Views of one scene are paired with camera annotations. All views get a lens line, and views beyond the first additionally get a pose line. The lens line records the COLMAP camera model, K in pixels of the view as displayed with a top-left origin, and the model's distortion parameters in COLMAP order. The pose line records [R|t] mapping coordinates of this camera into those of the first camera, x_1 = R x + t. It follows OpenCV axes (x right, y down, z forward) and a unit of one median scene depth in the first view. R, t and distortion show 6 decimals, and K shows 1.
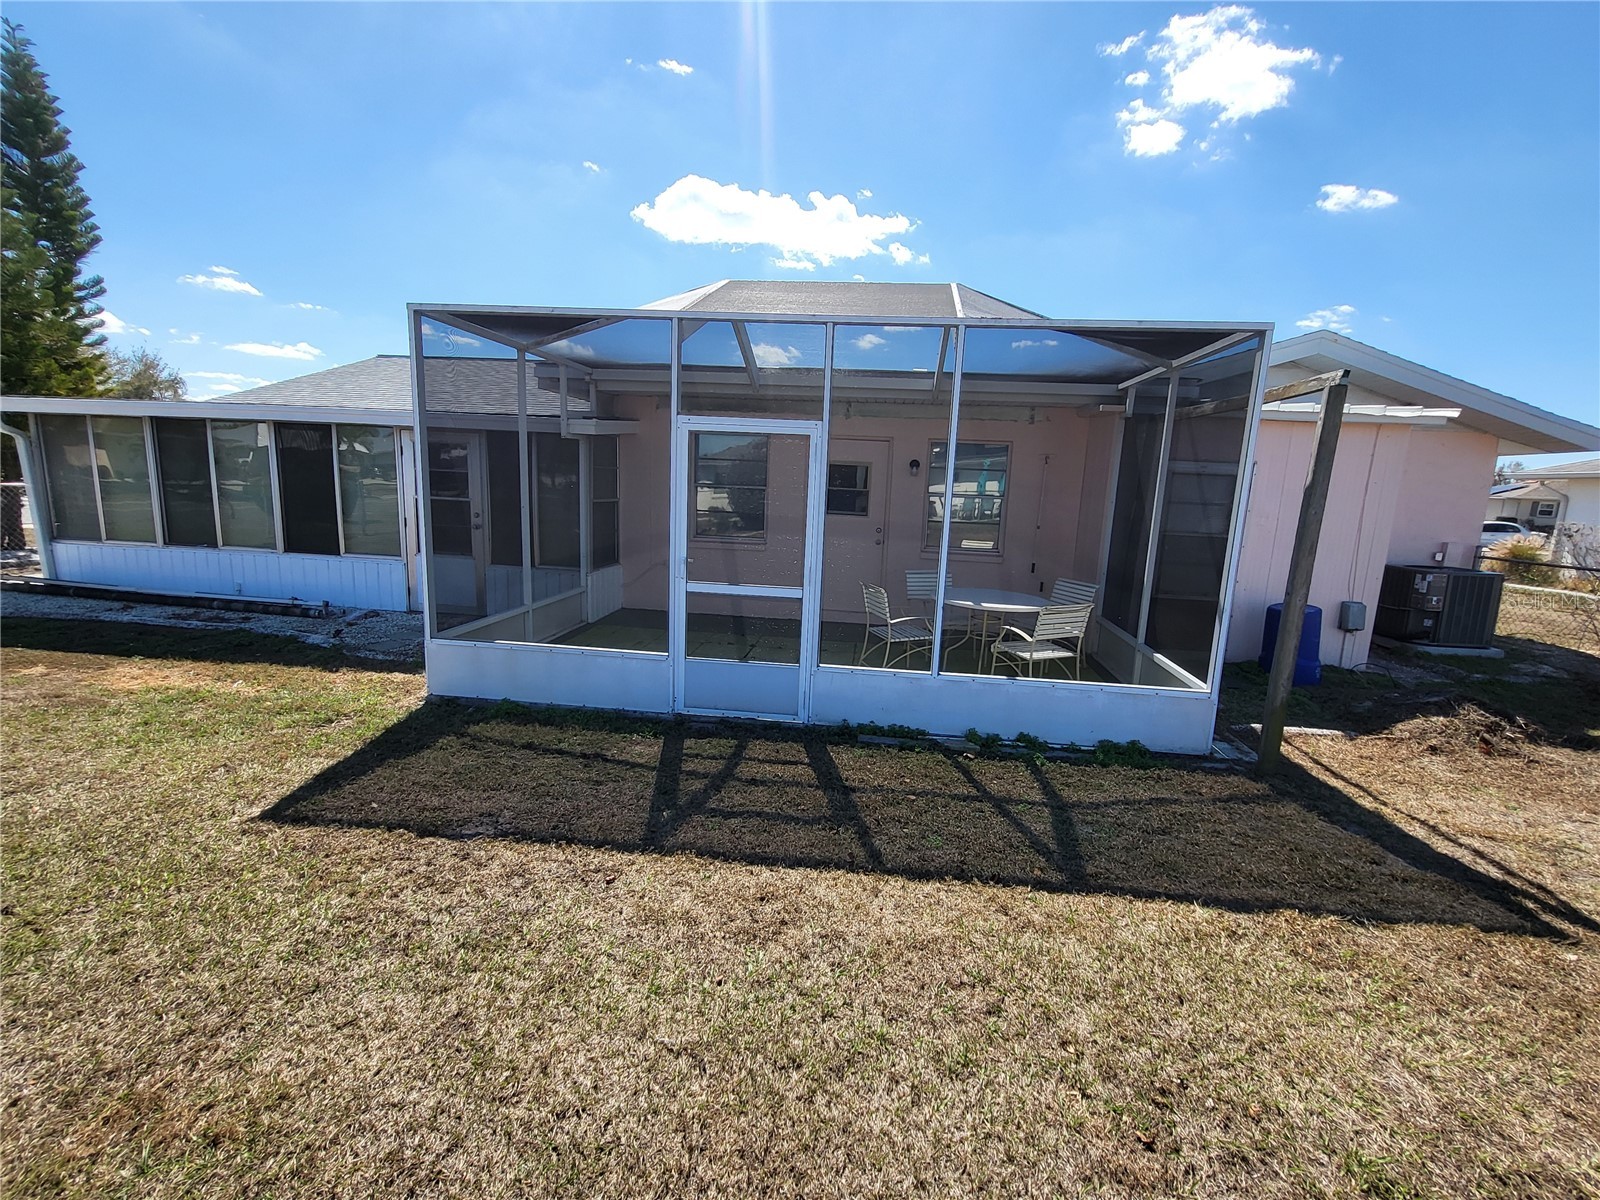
lens RADIAL K [[719.0, 0, 796.6], [0, 719.0, 608.1], [0, 0, 1]] dist [0.002327, -0.001121]
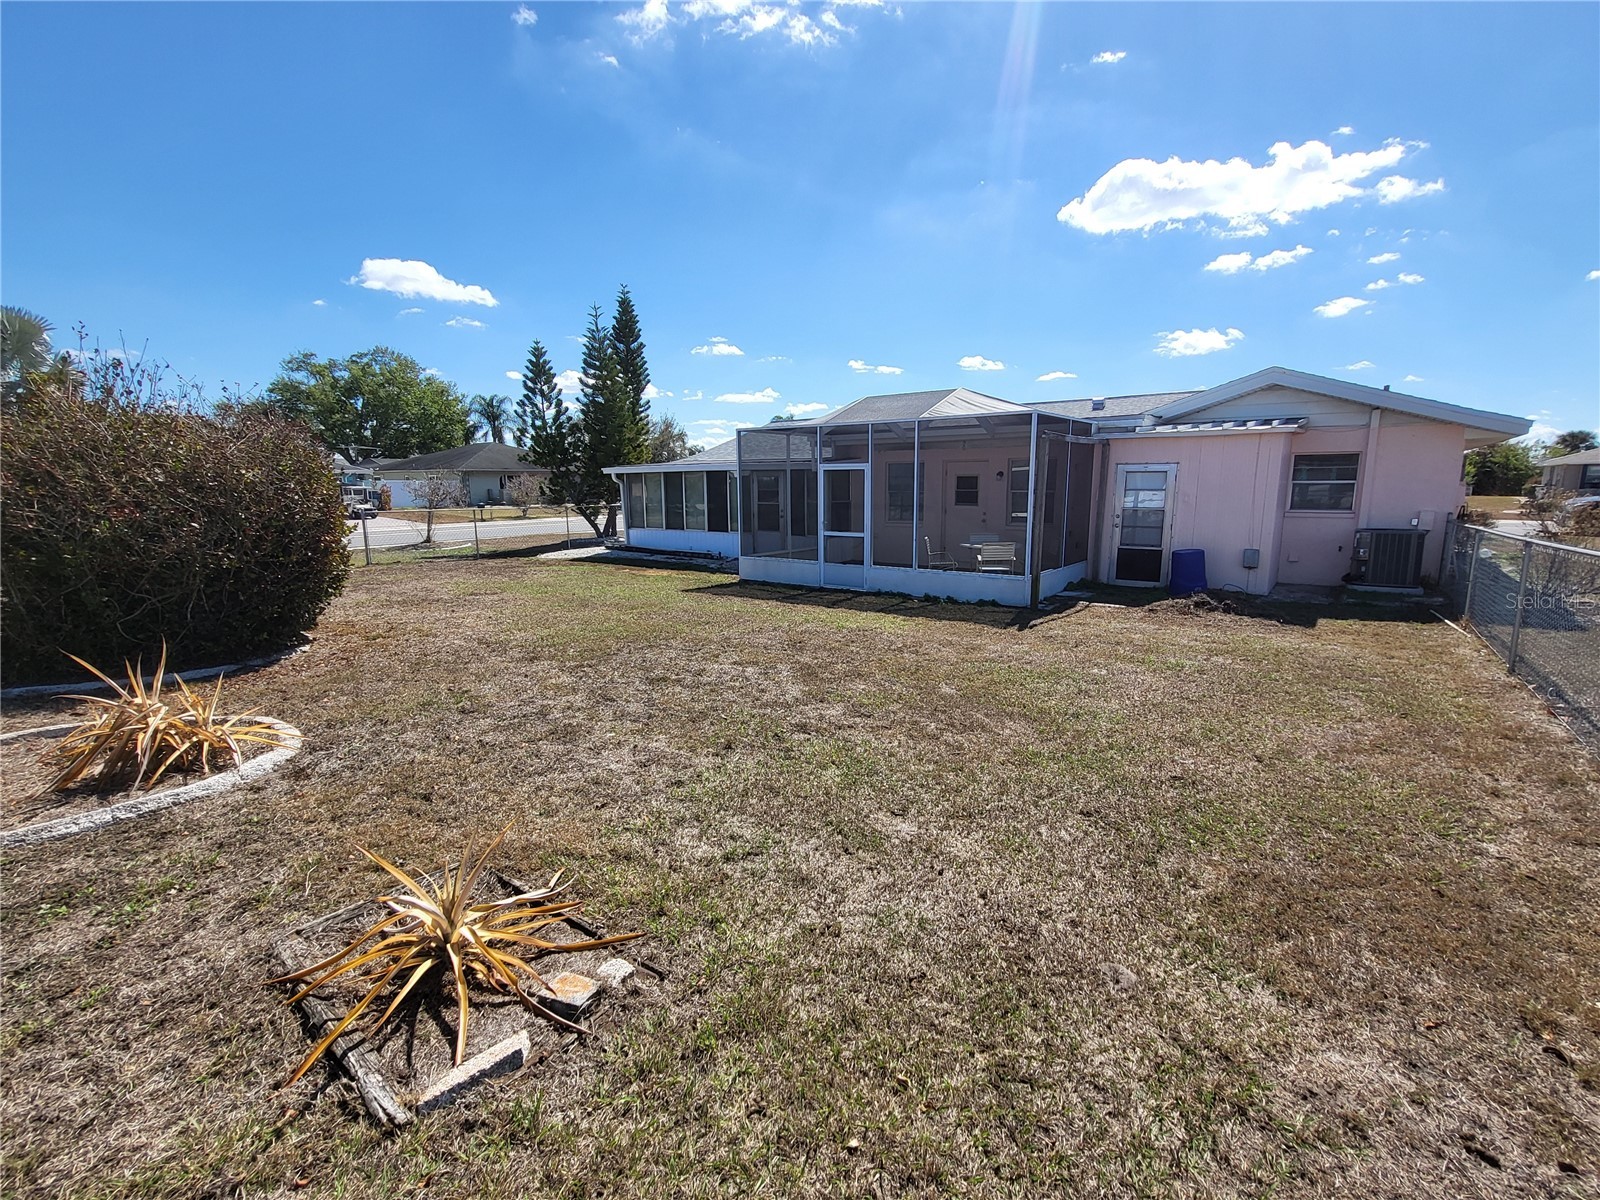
lens RADIAL K [[732.9, 0, 802.7], [0, 732.9, 604.7], [0, 0, 1]] dist [-0.000487, 0.000700]
pose [[0.855013, 0.036143, -0.517346, 0.470099], [-0.046892, 0.998870, -0.007714, 0.101581], [0.516483, 0.030855, 0.855742, -0.502801]]
